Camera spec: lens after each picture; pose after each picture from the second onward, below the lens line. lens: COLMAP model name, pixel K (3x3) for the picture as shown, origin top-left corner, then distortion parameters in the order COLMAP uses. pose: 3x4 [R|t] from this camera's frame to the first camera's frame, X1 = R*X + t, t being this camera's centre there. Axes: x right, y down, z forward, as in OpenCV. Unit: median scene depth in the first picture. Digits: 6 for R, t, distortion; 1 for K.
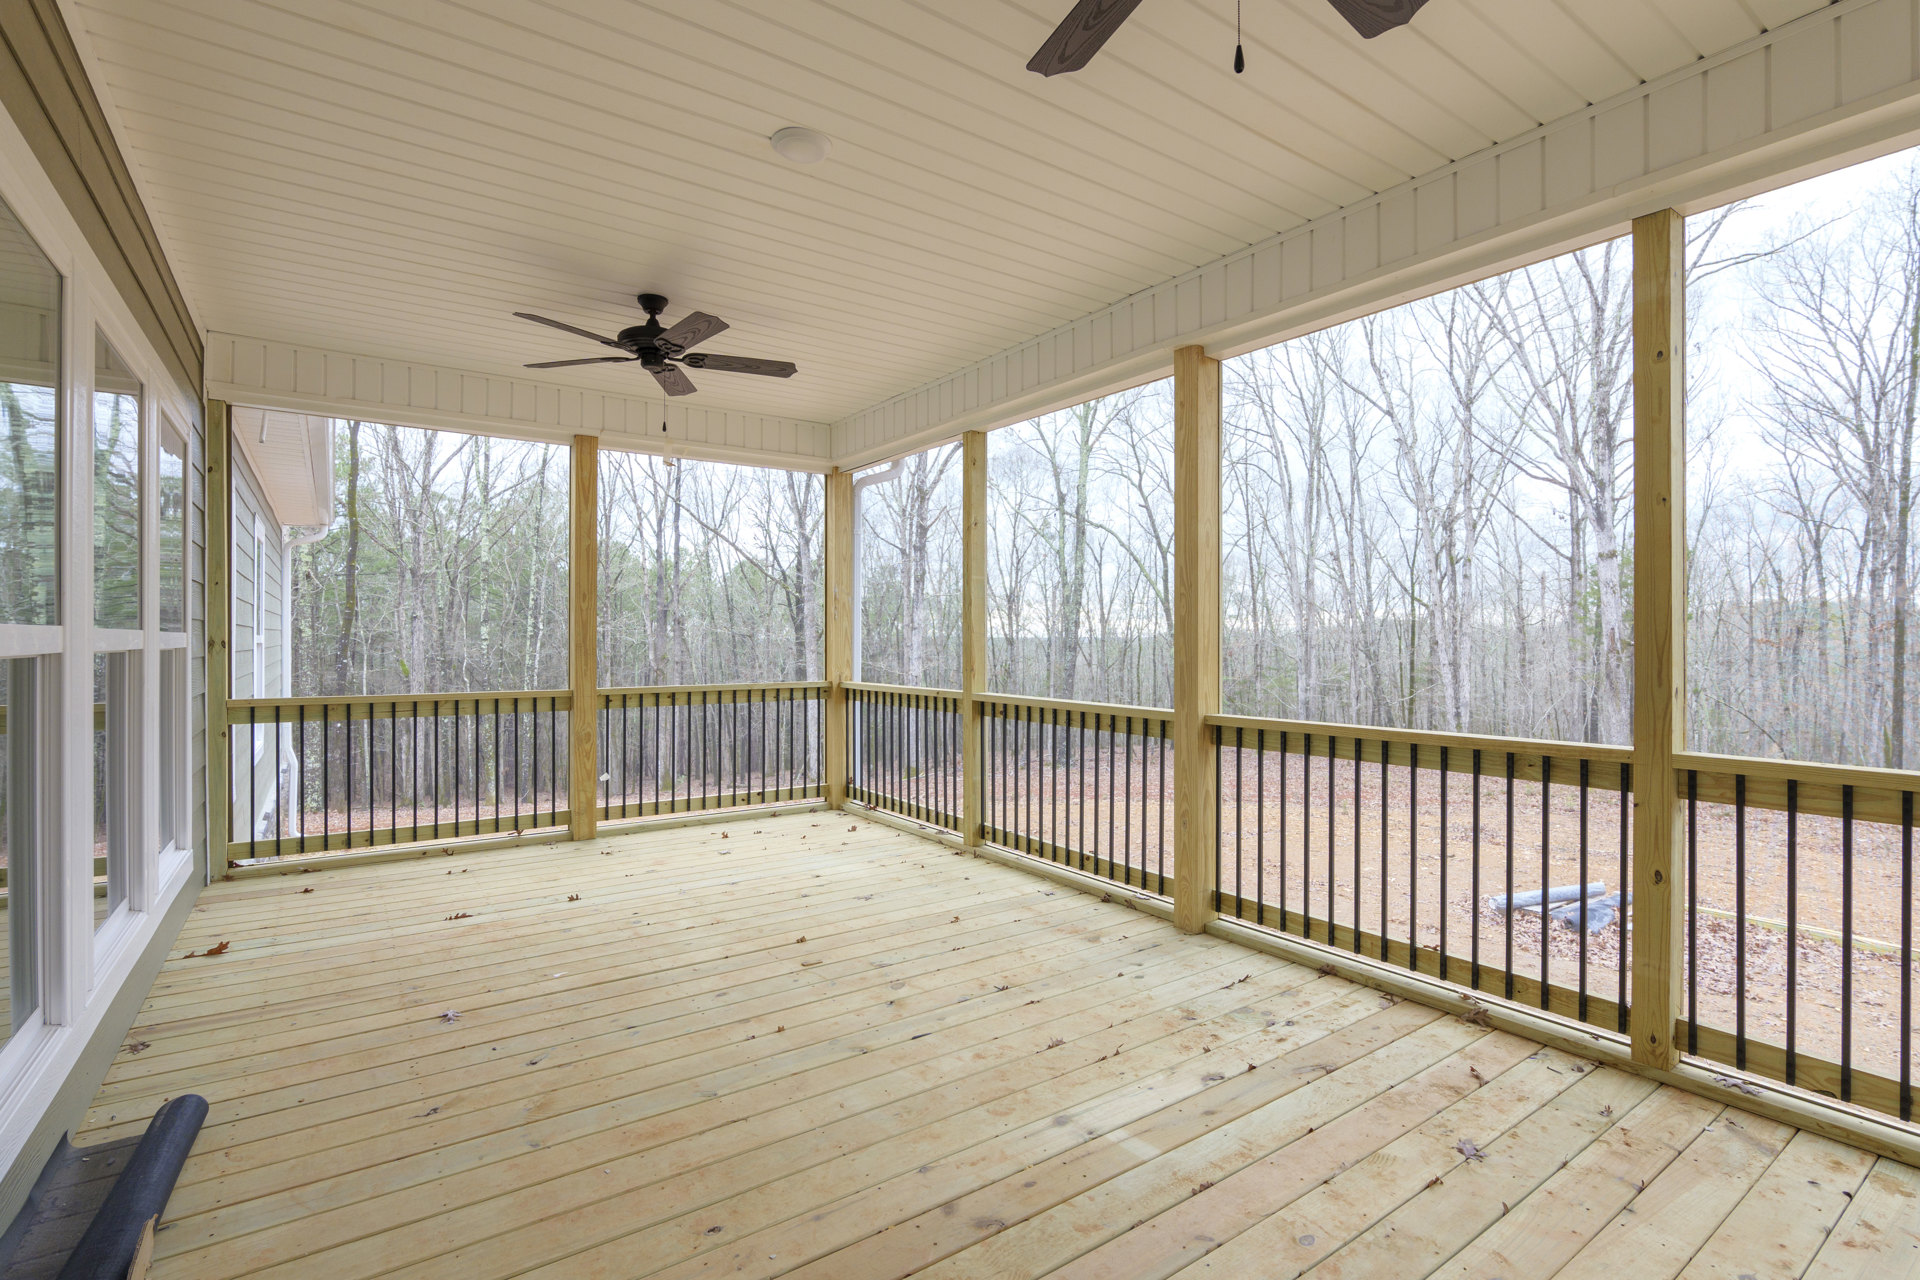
lens RADIAL K [[907.6, 0, 955.3], [0, 907.6, 630.6], [0, 0, 1]] dist [-0.021496, 0.004329]
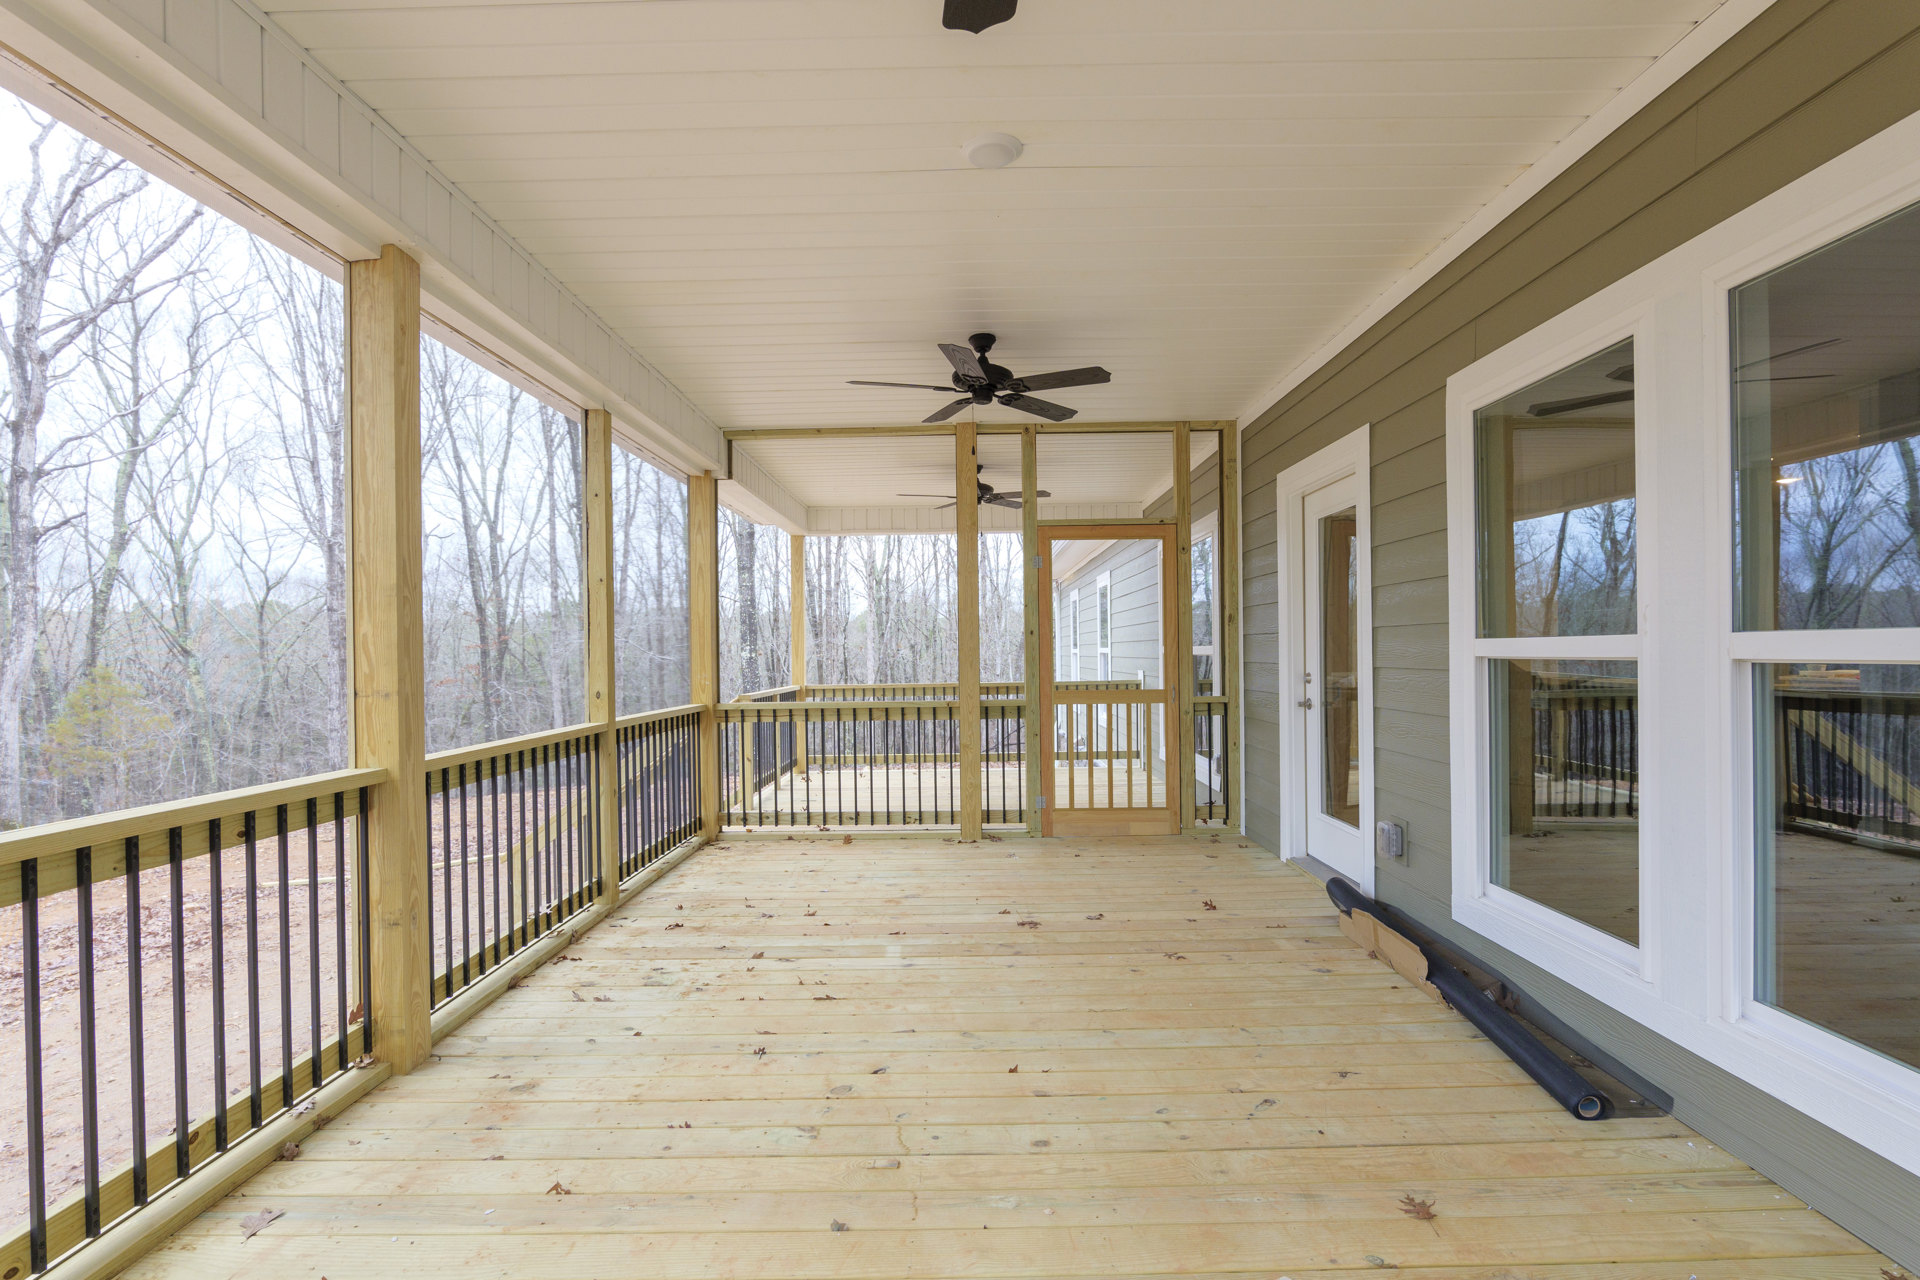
lens RADIAL K [[907.6, 0, 960.5], [0, 907.6, 652.6], [0, 0, 1]] dist [-0.021496, 0.004329]
pose [[-0.816402, 0.011241, 0.577374, -0.635803], [0.011124, 0.999931, -0.003738, 0.013211], [-0.577376, 0.003371, -0.816471, 1.649856]]
